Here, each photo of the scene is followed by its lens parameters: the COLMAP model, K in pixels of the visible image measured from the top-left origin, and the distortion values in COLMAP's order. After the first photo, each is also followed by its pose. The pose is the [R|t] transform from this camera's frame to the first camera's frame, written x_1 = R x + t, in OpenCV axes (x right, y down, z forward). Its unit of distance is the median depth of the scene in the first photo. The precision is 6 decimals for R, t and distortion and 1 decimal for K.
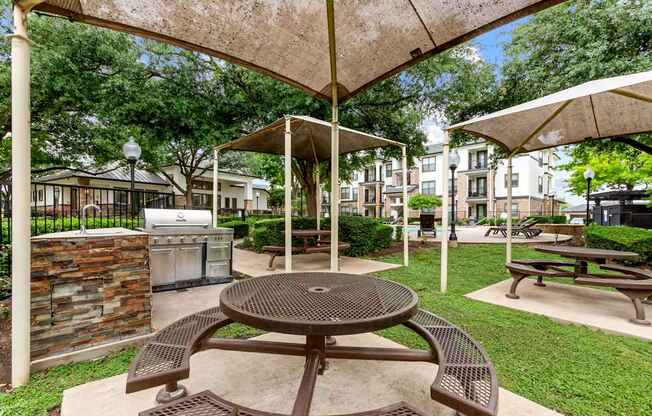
lens RADIAL K [[299.0, 0, 334.7], [0, 299.0, 220.7], [0, 0, 1]] dist [0.015480, 0.000248]
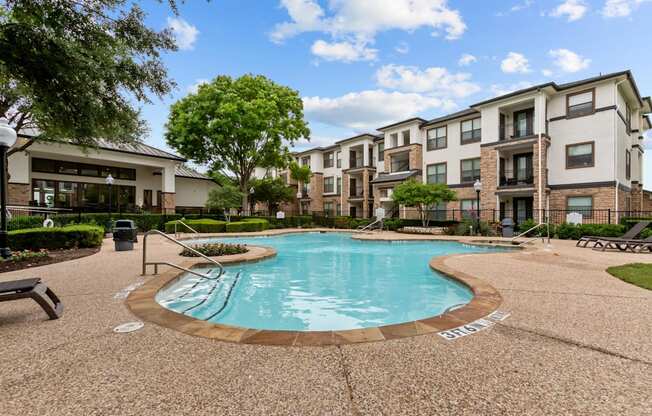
lens RADIAL K [[299.0, 0, 330.7], [0, 299.0, 212.9], [0, 0, 1]] dist [0.015480, 0.000248]
pose [[0.995371, 0.002218, -0.096079, 0.156912], [-0.003755, 0.999868, -0.015825, -0.013022], [0.096031, 0.016113, 0.995248, 0.347277]]
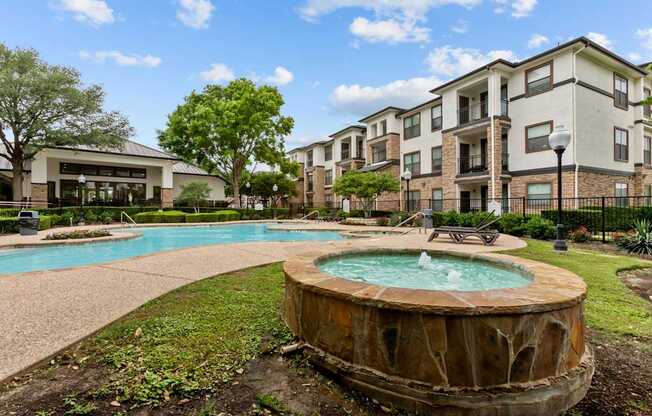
lens RADIAL K [[299.0, 0, 325.8], [0, 299.0, 203.5], [0, 0, 1]] dist [0.015480, 0.000248]
pose [[0.953517, -0.008570, -0.301217, 0.358396], [0.001753, 0.999736, -0.022894, -0.010391], [0.301334, 0.021302, 0.953281, 0.367617]]
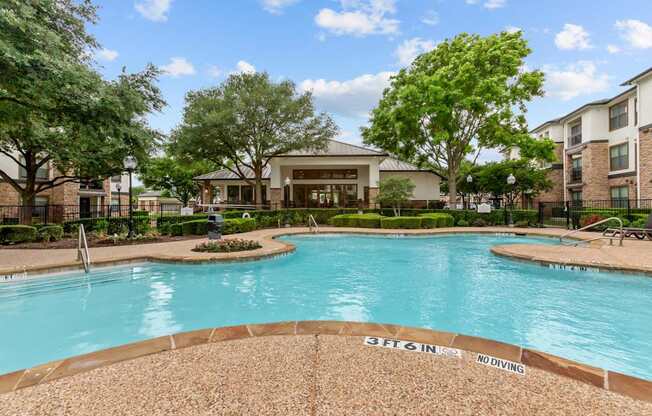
lens RADIAL K [[299.0, 0, 316.1], [0, 299.0, 206.9], [0, 0, 1]] dist [0.015480, 0.000248]
pose [[0.497119, -0.006803, -0.867655, 0.286994], [-0.001864, 0.999959, -0.008908, -0.015804], [0.867680, 0.006046, 0.497086, 0.508954]]
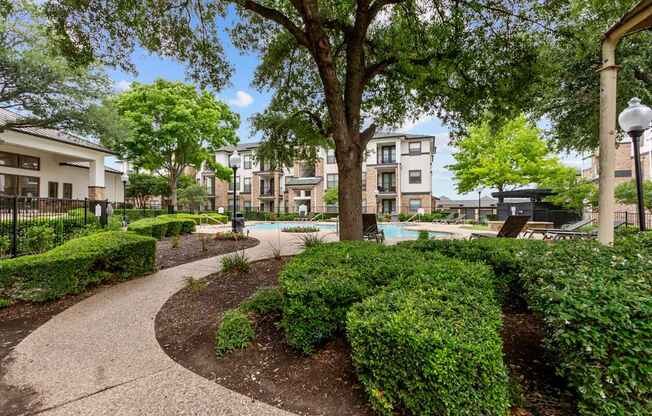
lens RADIAL K [[288.6, 0, 328.1], [0, 288.6, 203.6], [0, 0, 1]] dist [0.004212, 0.001518]
pose [[0.906321, 0.009494, 0.422484, -0.093997], [0.005076, 0.999431, -0.033348, -0.008778], [-0.422560, 0.032369, 0.905757, 0.204050]]
